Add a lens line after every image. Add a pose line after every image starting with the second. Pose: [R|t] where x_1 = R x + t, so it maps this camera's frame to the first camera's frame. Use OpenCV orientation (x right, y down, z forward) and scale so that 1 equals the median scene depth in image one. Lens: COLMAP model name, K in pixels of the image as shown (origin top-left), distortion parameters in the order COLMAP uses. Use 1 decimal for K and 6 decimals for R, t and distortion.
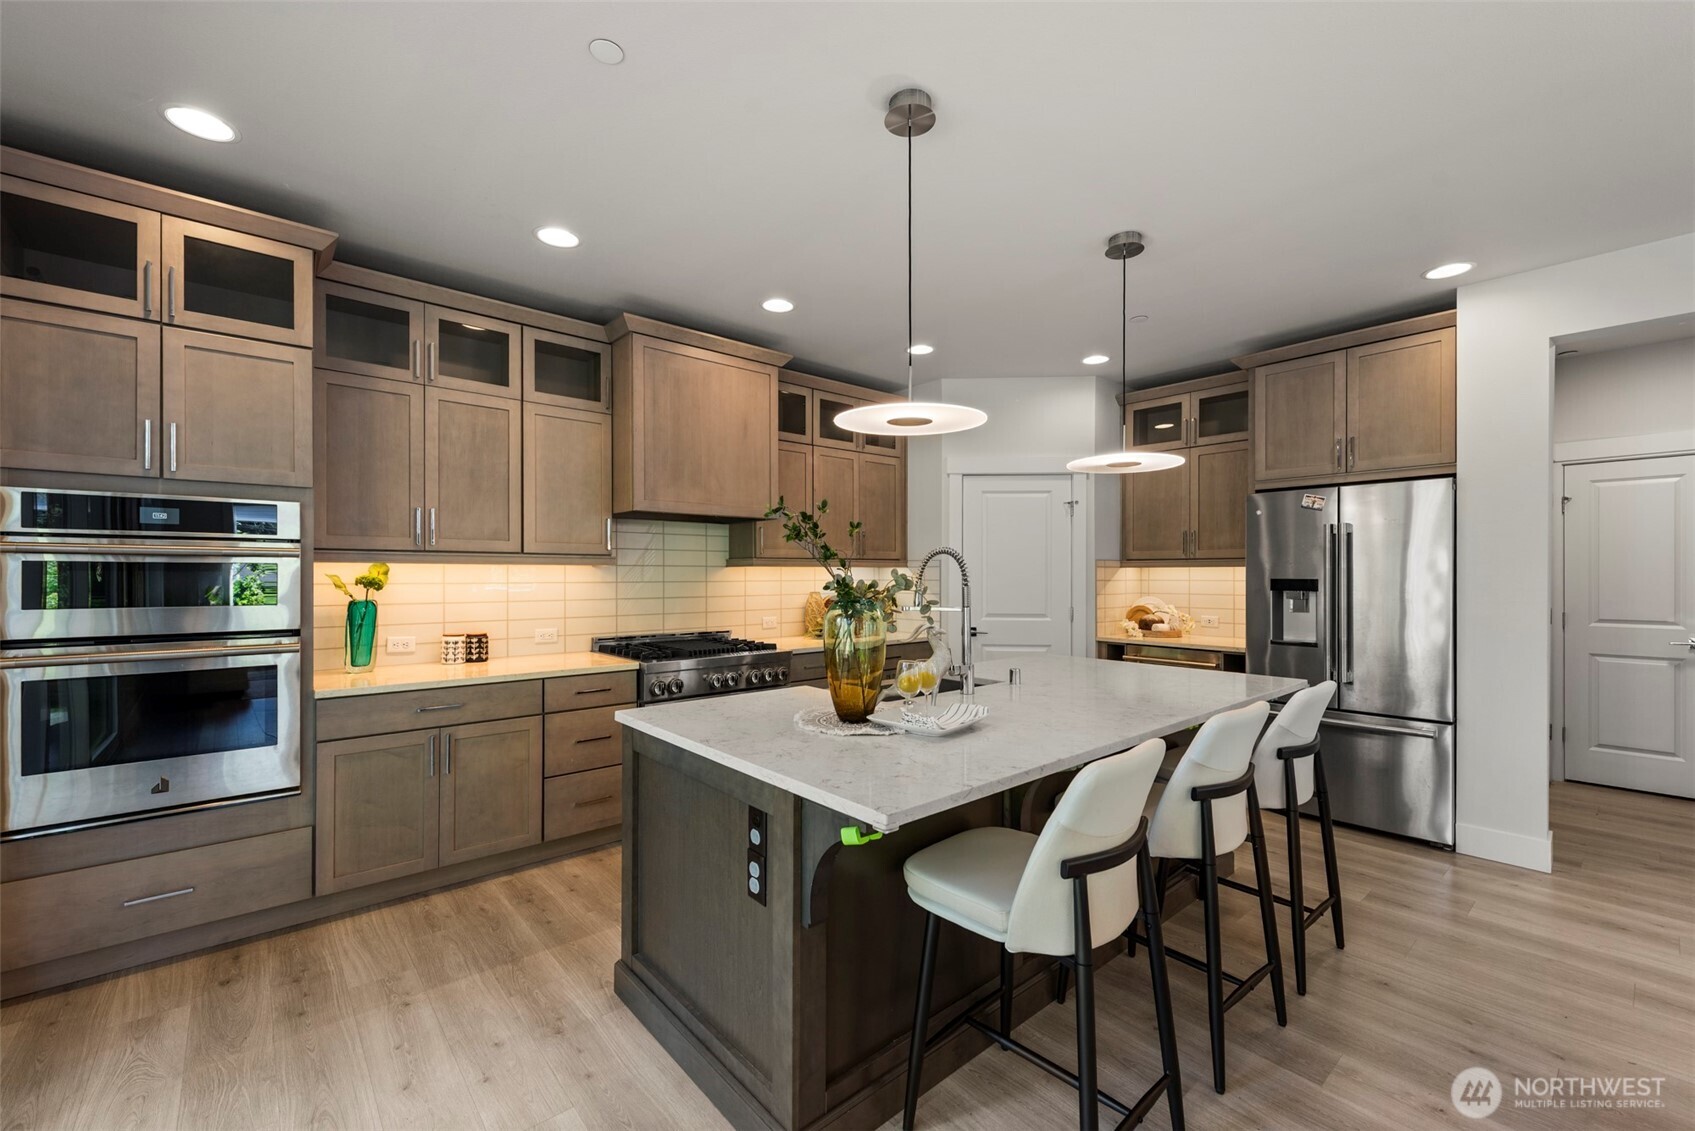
lens RADIAL K [[689.8, 0, 842.3], [0, 689.8, 574.3], [0, 0, 1]] dist [0.001441, -0.000035]
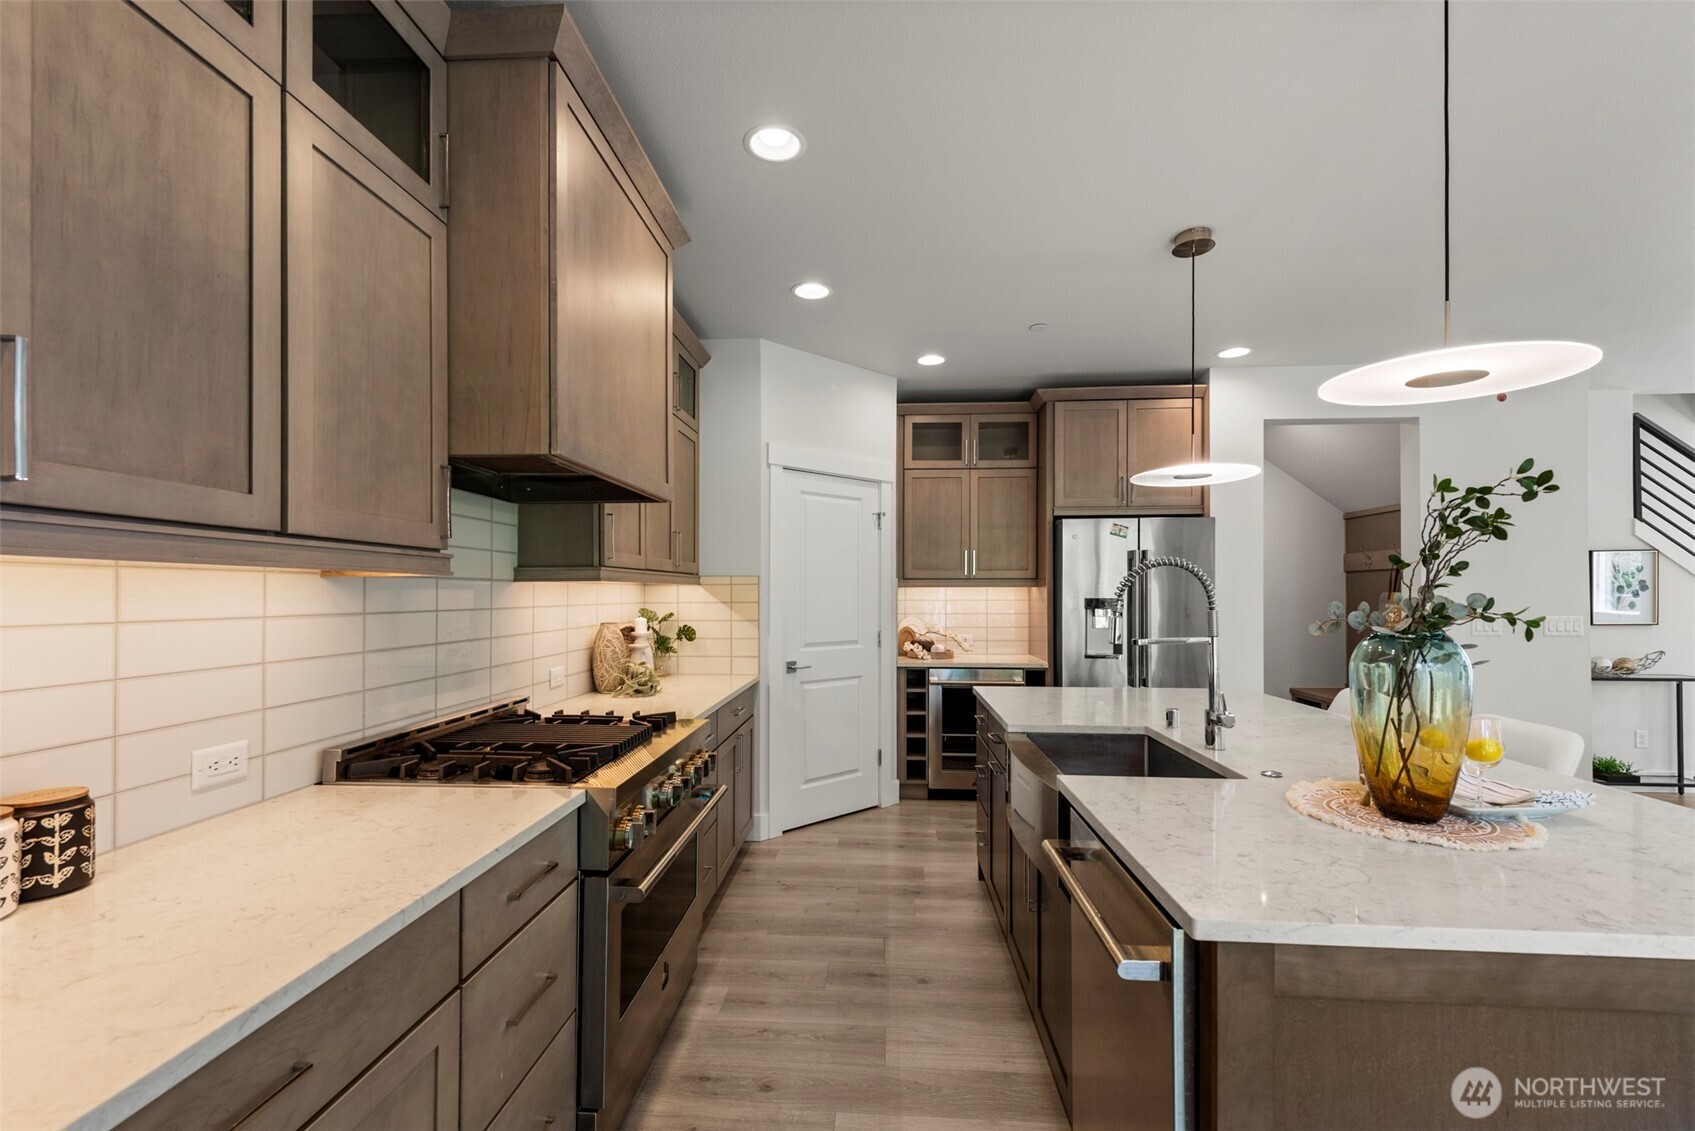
lens RADIAL K [[721.8, 0, 842.4], [0, 721.8, 591.7], [0, 0, 1]] dist [0.000821, -0.000361]
pose [[0.701737, 0.002118, 0.712433, -0.512757], [-0.000082, 0.999996, -0.002892, -0.001310], [-0.712436, 0.001971, 0.701734, 0.540469]]
